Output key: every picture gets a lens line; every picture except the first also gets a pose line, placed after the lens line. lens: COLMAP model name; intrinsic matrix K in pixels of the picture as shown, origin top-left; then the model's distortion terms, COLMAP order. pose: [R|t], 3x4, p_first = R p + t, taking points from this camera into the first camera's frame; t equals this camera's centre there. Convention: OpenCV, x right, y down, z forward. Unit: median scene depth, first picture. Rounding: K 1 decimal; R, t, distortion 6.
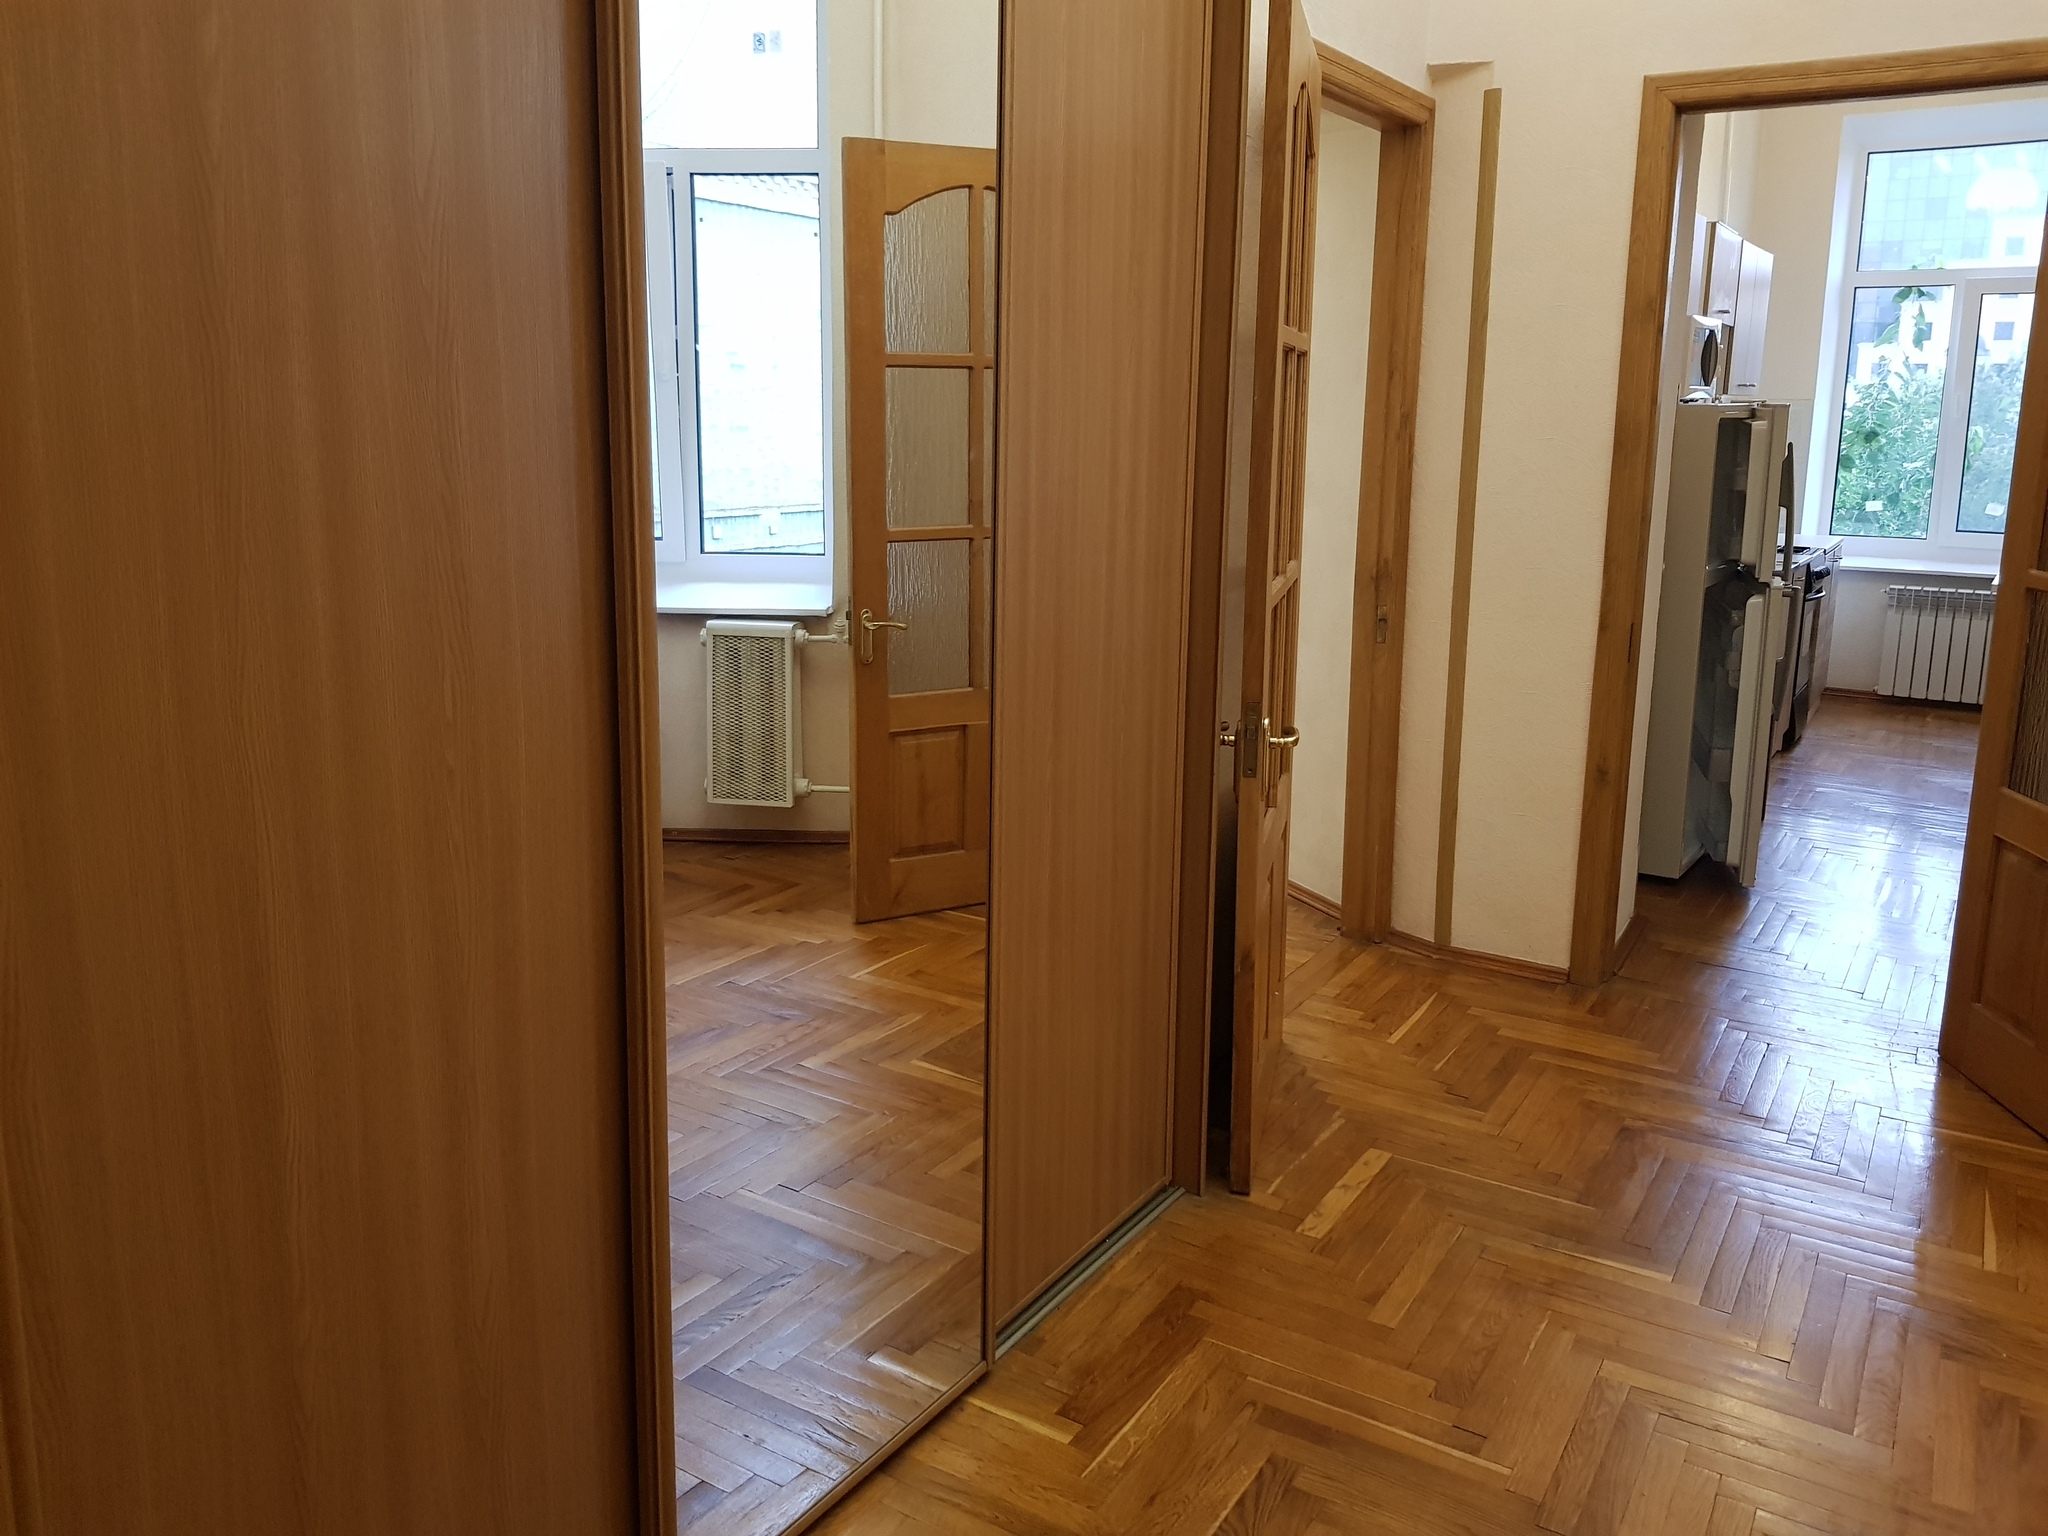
lens RADIAL K [[1596.8, 0, 958.4], [0, 1596.8, 710.5], [0, 0, 1]] dist [0.068858, -0.123342]
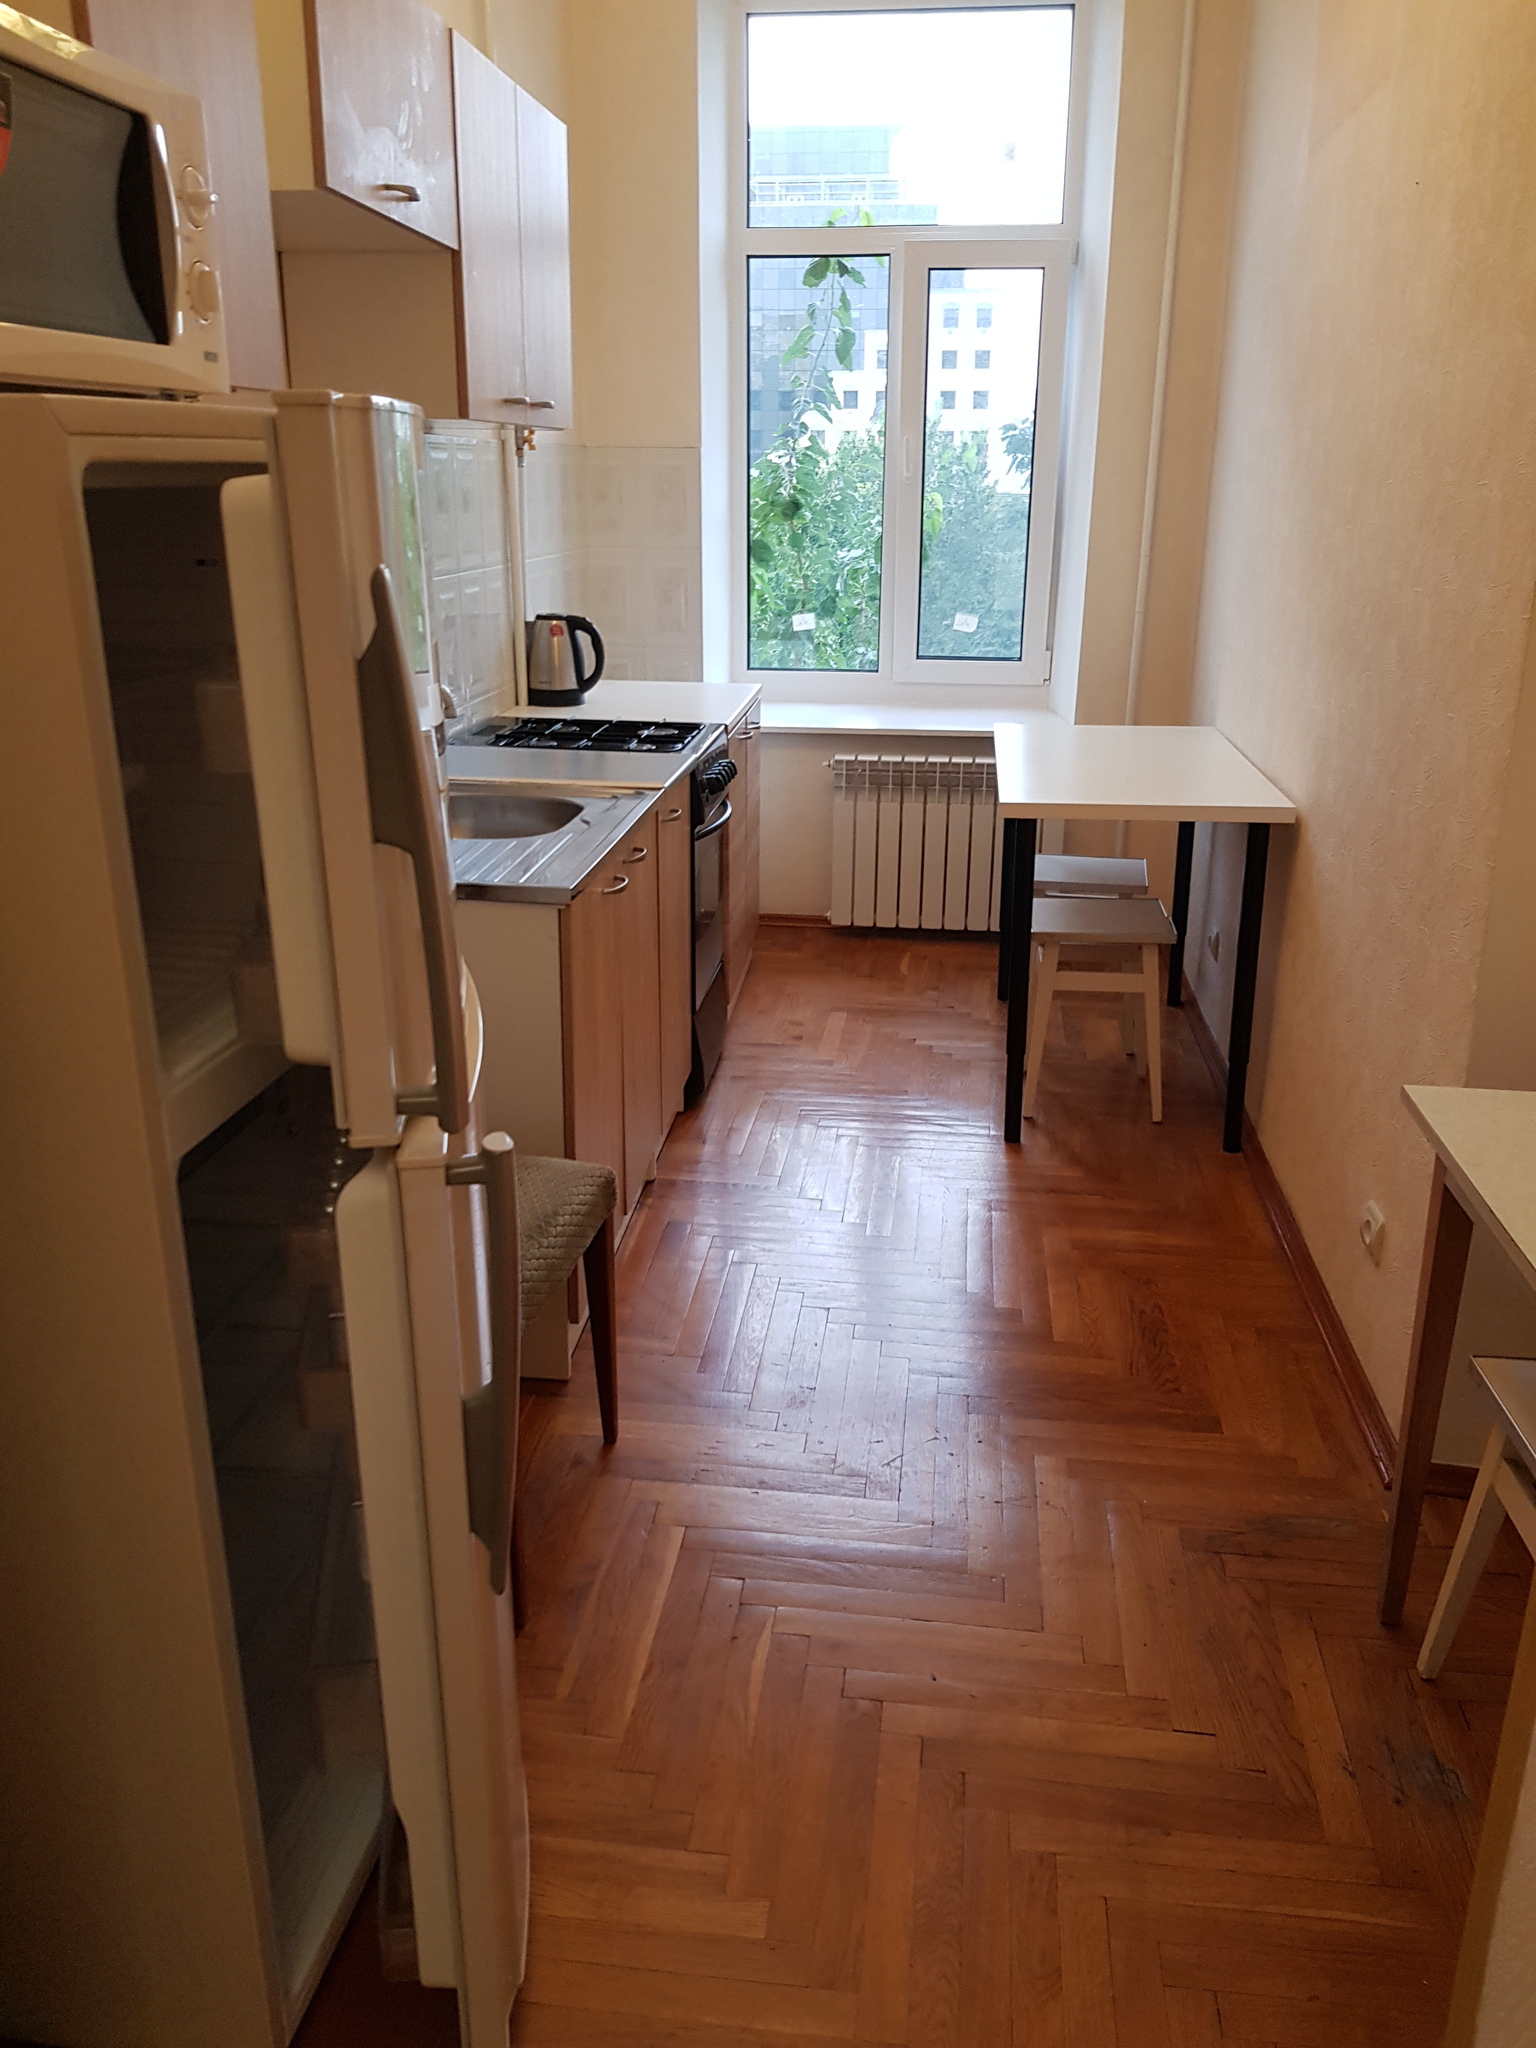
lens RADIAL K [[1596.8, 0, 767.5], [0, 1596.8, 1023.0], [0, 0, 1]] dist [0.068858, -0.123342]
pose [[0.886654, -0.152687, 0.436500, 0.565181], [0.089208, 0.982663, 0.162527, -0.168205], [-0.453748, -0.105166, 0.884903, 0.950042]]
